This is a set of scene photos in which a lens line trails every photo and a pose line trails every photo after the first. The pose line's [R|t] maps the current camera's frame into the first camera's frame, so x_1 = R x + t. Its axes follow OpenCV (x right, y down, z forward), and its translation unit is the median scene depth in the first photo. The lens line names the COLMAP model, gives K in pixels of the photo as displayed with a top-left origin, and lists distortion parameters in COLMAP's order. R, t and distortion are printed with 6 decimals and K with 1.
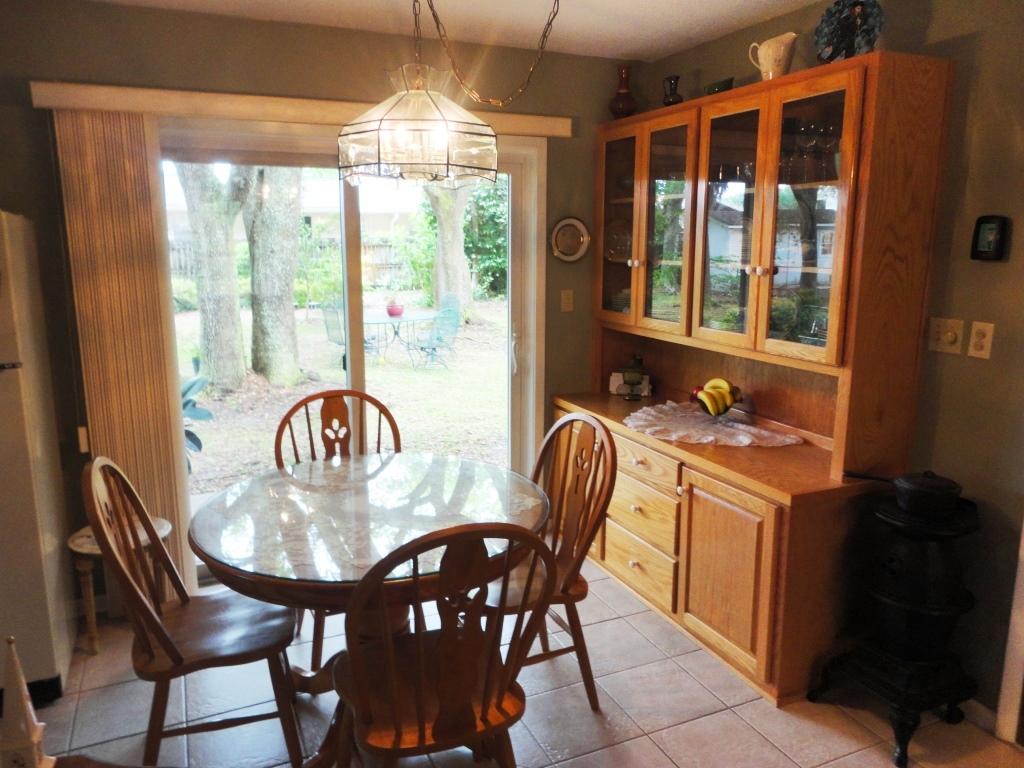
lens RADIAL K [[763.1, 0, 508.4], [0, 763.1, 386.9], [0, 0, 1]] dist [0.002552, -0.004850]
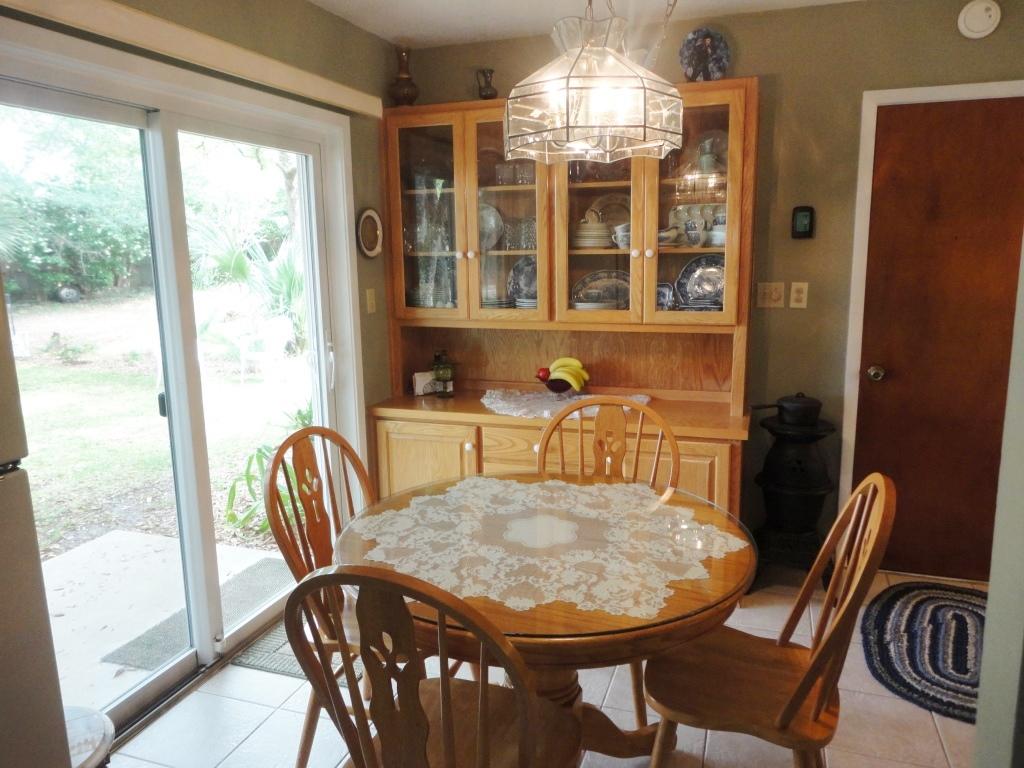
lens RADIAL K [[763.1, 0, 508.8], [0, 763.1, 380.5], [0, 0, 1]] dist [0.002552, -0.004850]
pose [[0.674442, -0.140995, 0.724741, -0.651838], [0.159290, 0.986267, 0.043639, -0.044724], [-0.720941, 0.086012, 0.687638, 0.366311]]
